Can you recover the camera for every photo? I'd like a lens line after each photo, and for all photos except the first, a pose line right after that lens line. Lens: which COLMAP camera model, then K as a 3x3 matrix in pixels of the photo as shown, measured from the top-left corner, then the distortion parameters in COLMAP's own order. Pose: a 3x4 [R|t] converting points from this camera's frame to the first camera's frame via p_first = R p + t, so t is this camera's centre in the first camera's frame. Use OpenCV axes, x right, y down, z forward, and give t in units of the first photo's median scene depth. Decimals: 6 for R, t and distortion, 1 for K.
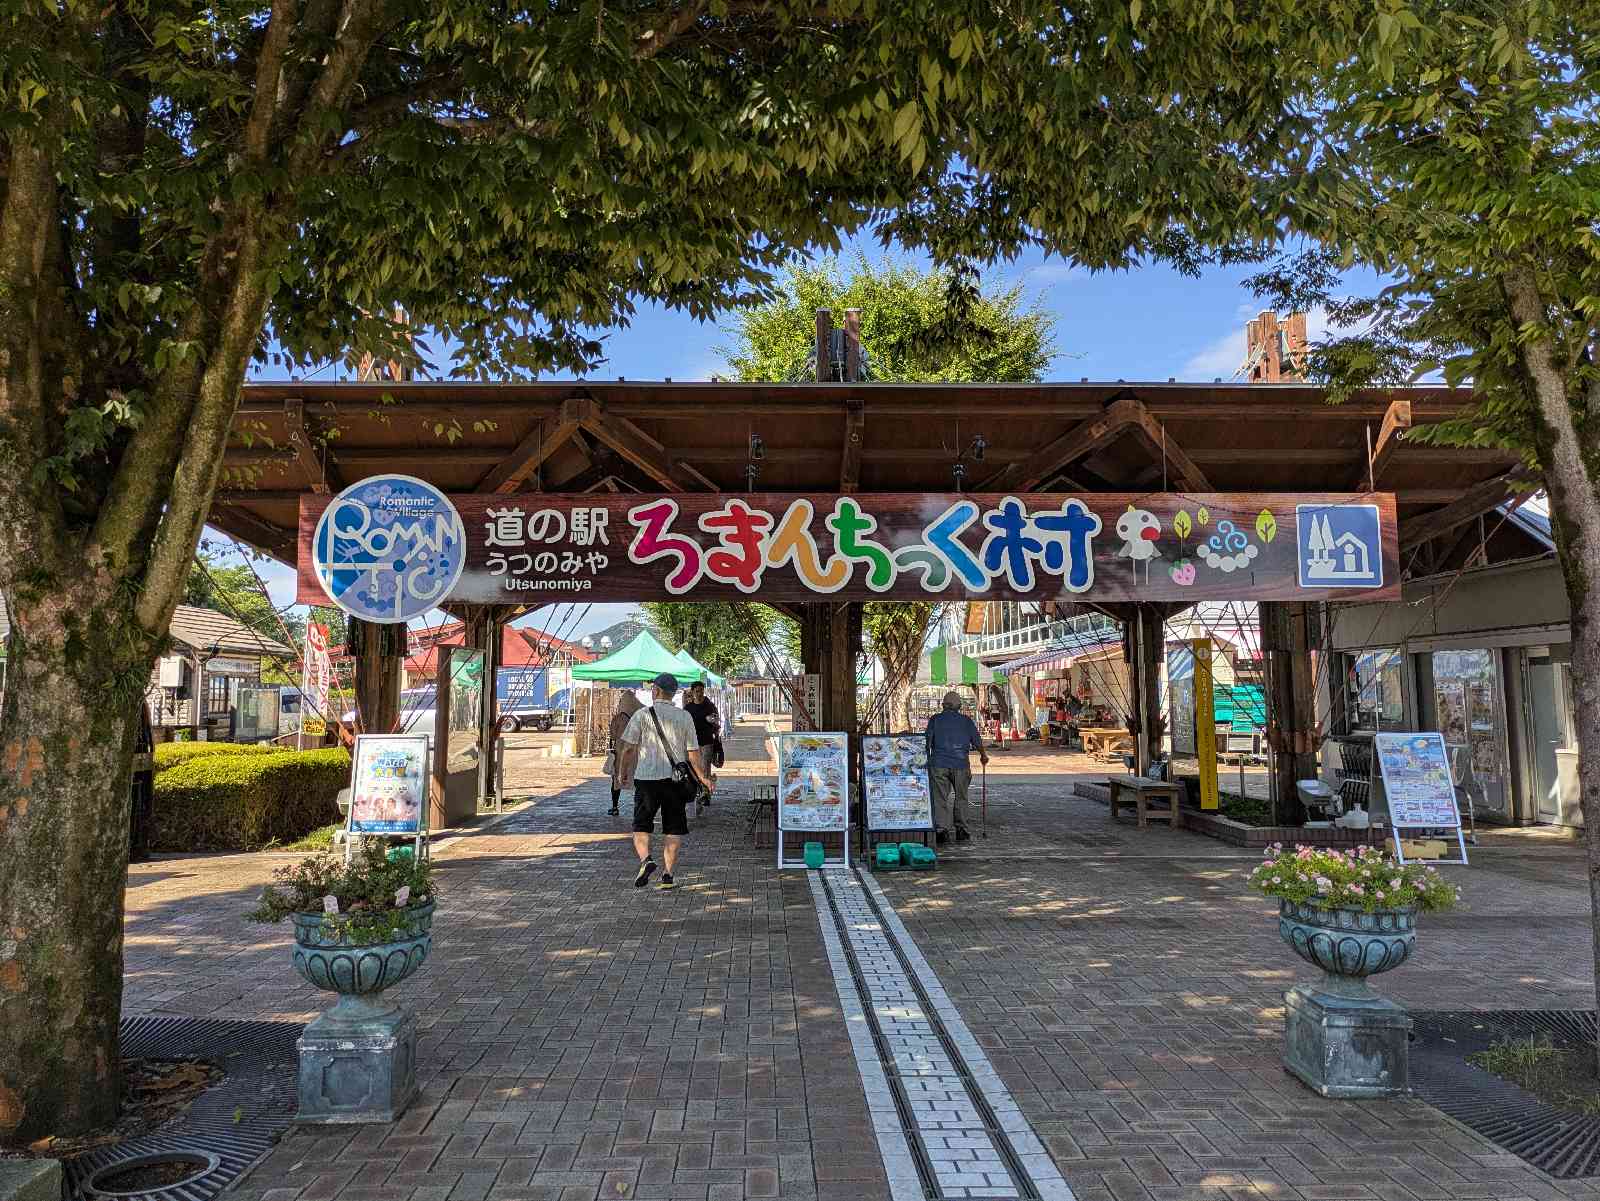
lens RADIAL K [[1193.5, 0, 792.8], [0, 1193.5, 557.8], [0, 0, 1]] dist [0.058599, -0.051428]
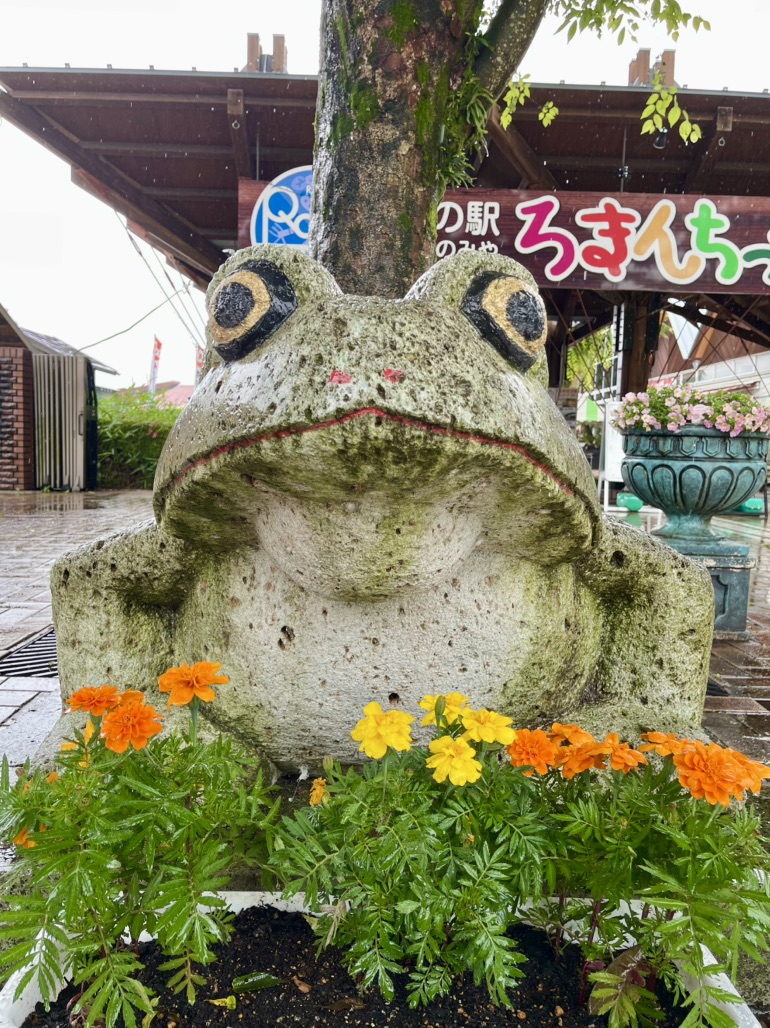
lens RADIAL K [[834.0, 0, 381.9], [0, 834.0, 510.4], [0, 0, 1]] dist [0.044417, -0.010192]
pose [[0.999342, 0.035112, -0.009047, -0.249843], [-0.032736, 0.980995, 0.191249, 0.099088], [0.015590, -0.190827, 0.981500, 0.142703]]
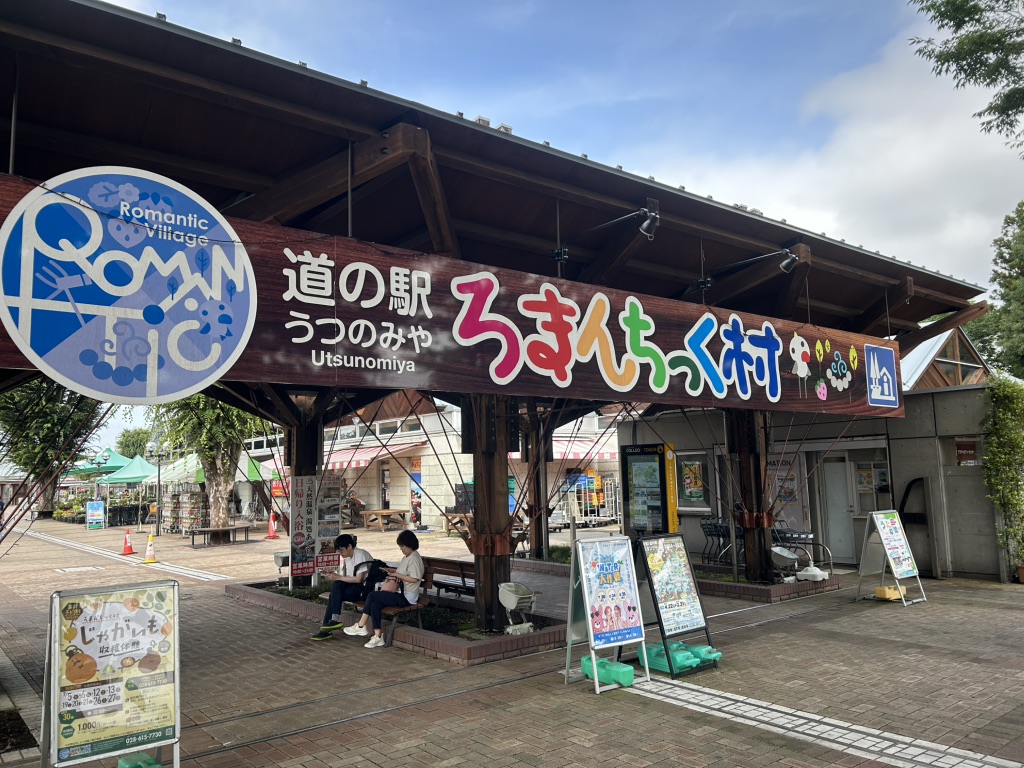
lens RADIAL K [[763.8, 0, 508.7], [0, 763.8, 388.6], [0, 0, 1]] dist [0.058599, -0.051428]
pose [[0.806000, 0.051716, 0.589652, -0.408547], [-0.045351, 0.998643, -0.025596, 0.046346], [-0.590175, -0.006111, 0.807252, 0.555468]]
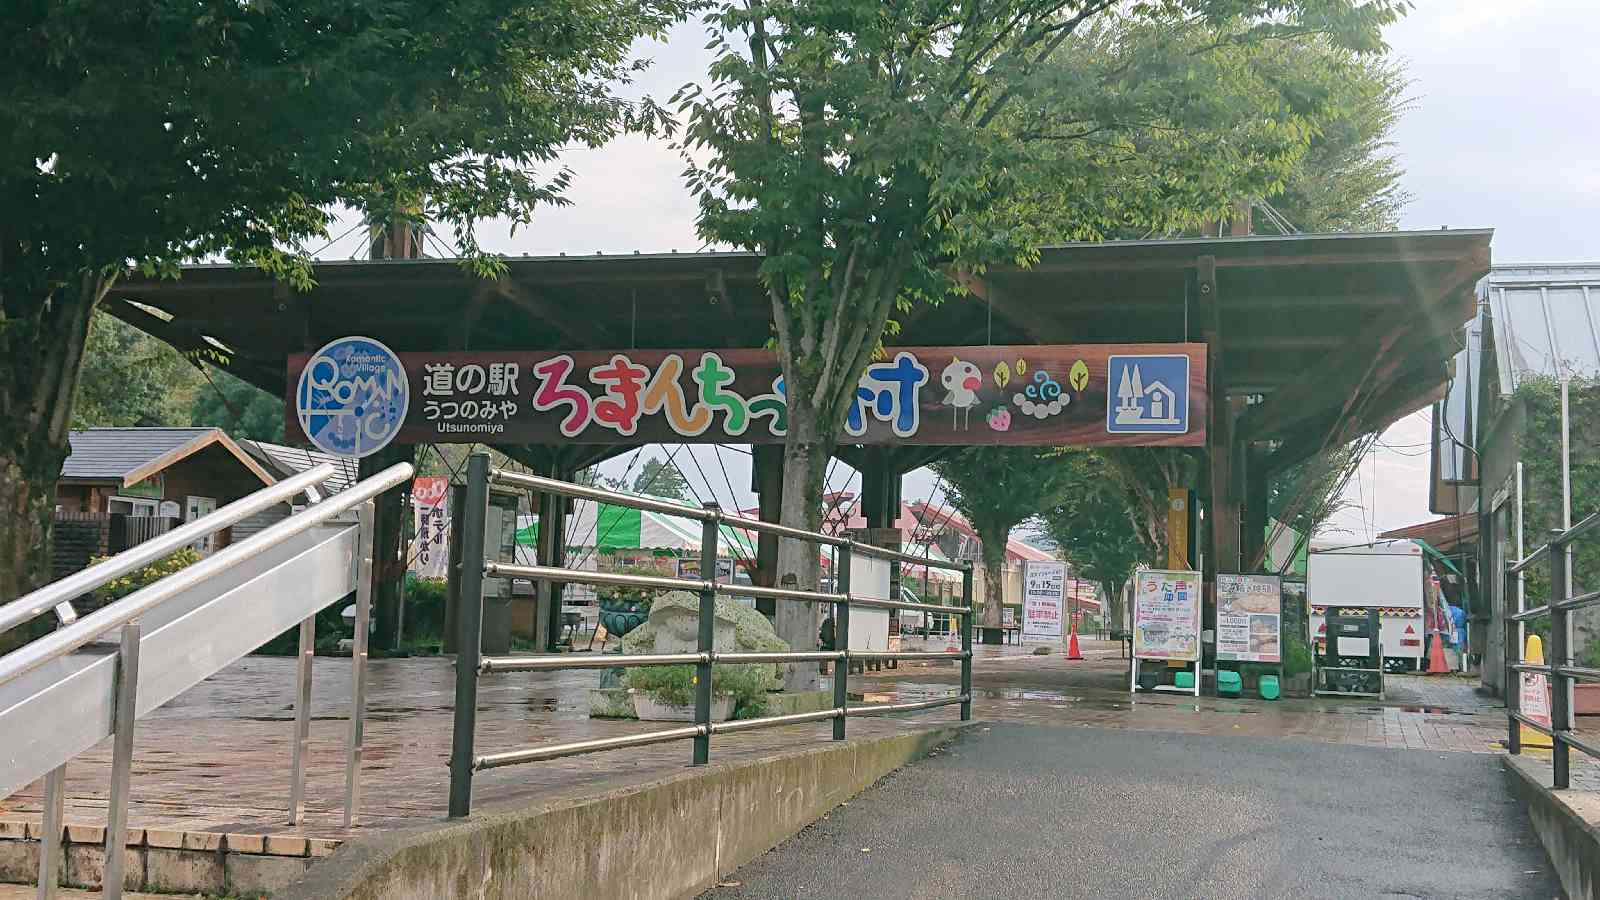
lens RADIAL K [[1997.6, 0, 827.3], [0, 1997.6, 463.3], [0, 0, 1]] dist [0.211997, 0.000000]
pose [[0.946993, 0.008788, -0.321134, 0.769835], [0.000527, 0.999582, 0.028908, -0.000184], [0.321254, -0.027545, 0.946592, -0.778770]]
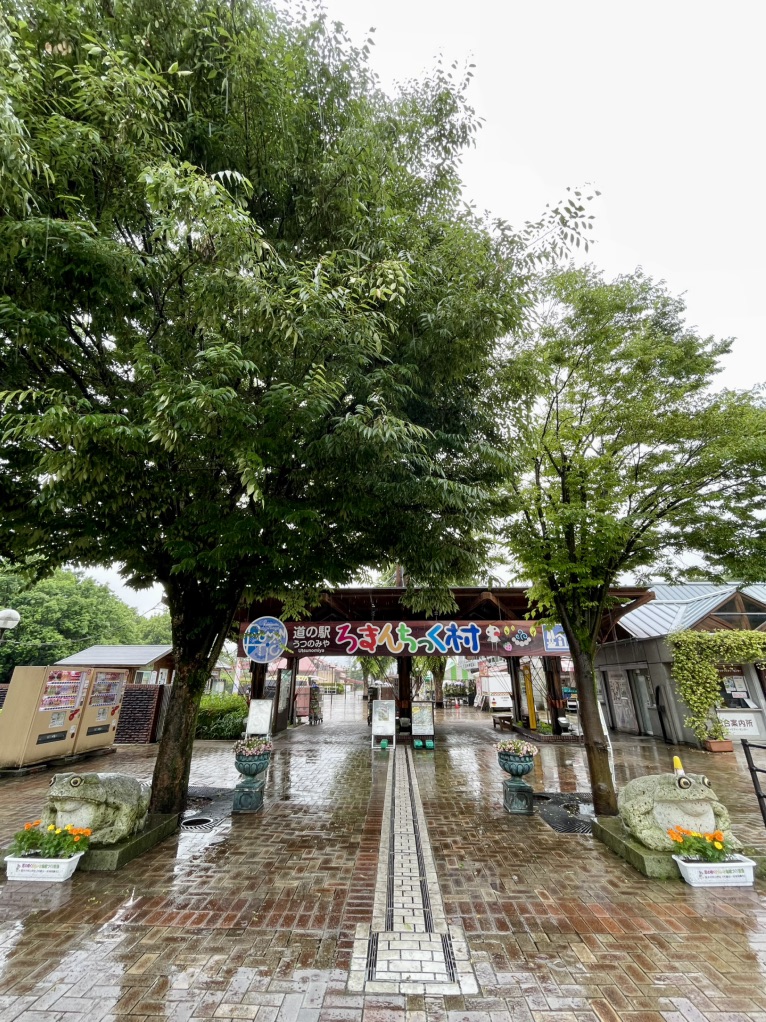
lens RADIAL K [[421.6, 0, 380.9], [0, 421.6, 512.7], [0, 0, 1]] dist [0.002432, 0.000201]
pose [[0.997761, -0.020157, -0.063768, 0.067183], [0.002670, 0.964743, -0.263179, -0.036957], [0.066825, 0.262420, 0.962637, -0.200264]]
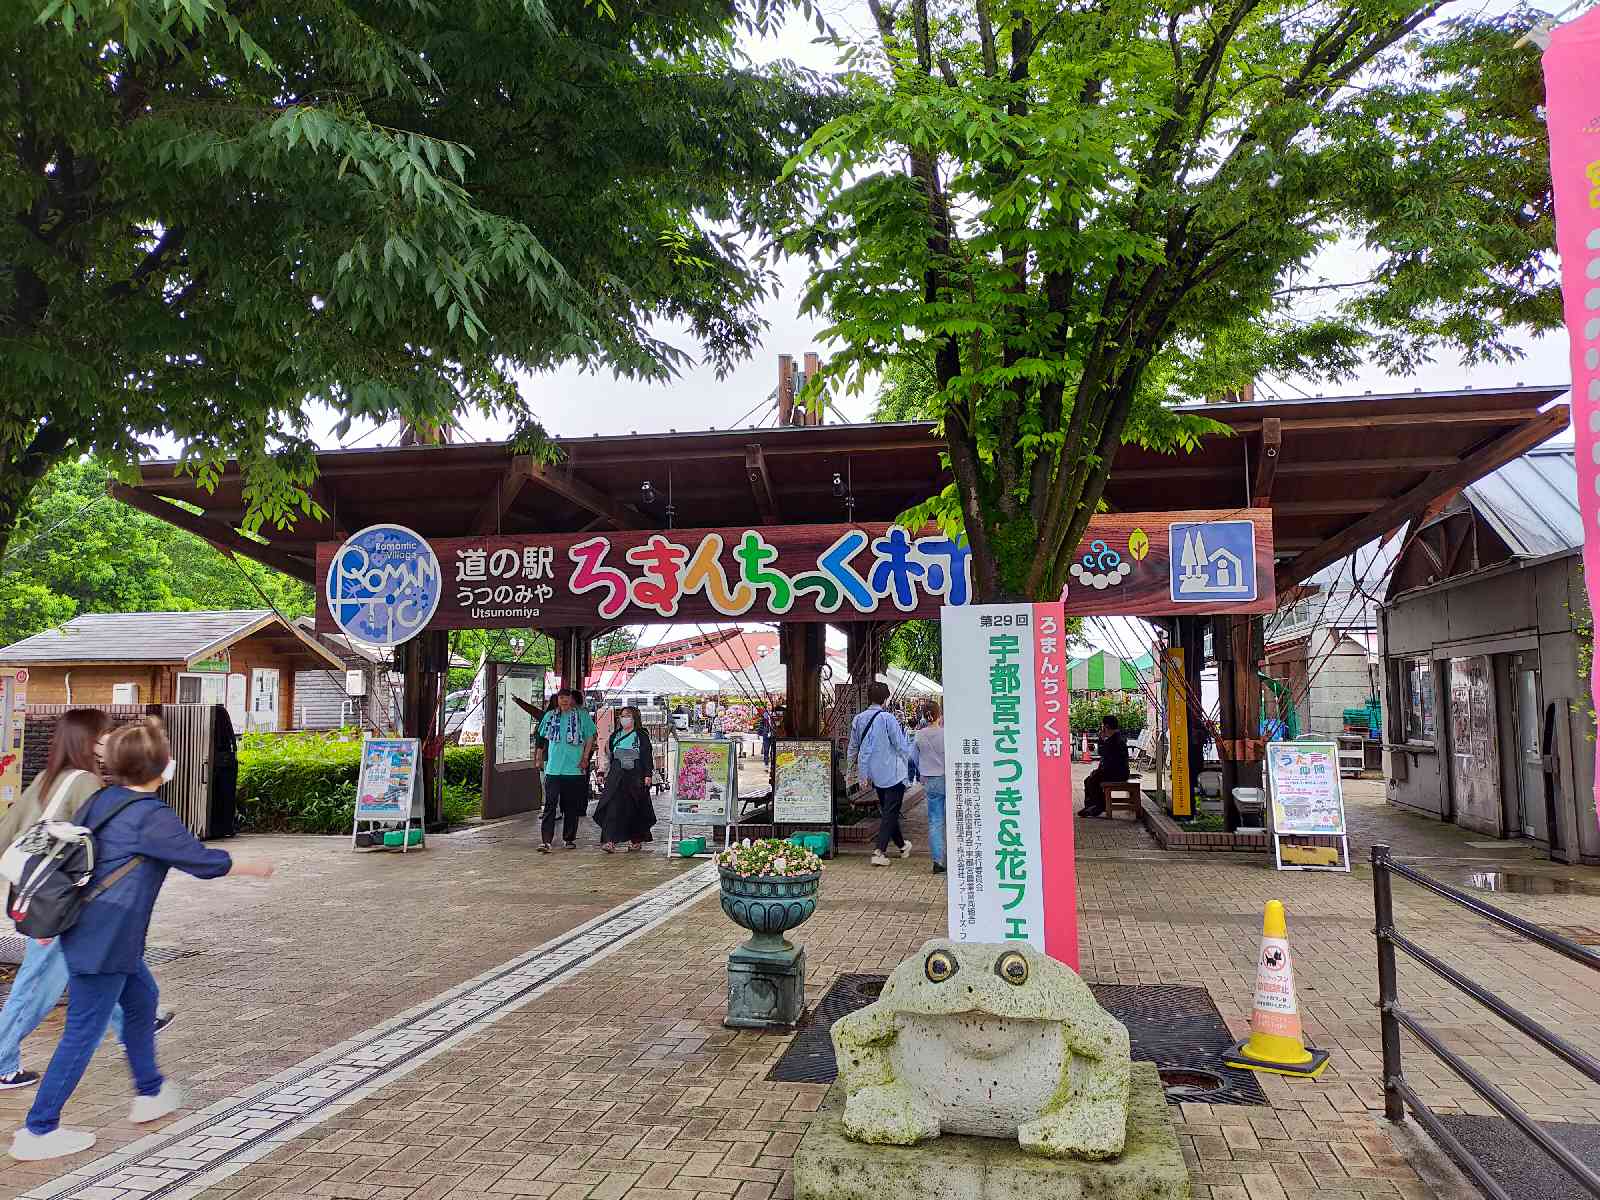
lens RADIAL K [[1193.5, 0, 827.8], [0, 1193.5, 589.8], [0, 0, 1]] dist [0.058599, -0.051428]
pose [[0.975009, -0.022201, -0.221055, 0.366068], [0.027065, 0.999453, 0.018997, -0.014132], [0.220512, -0.024505, 0.975076, -0.084946]]
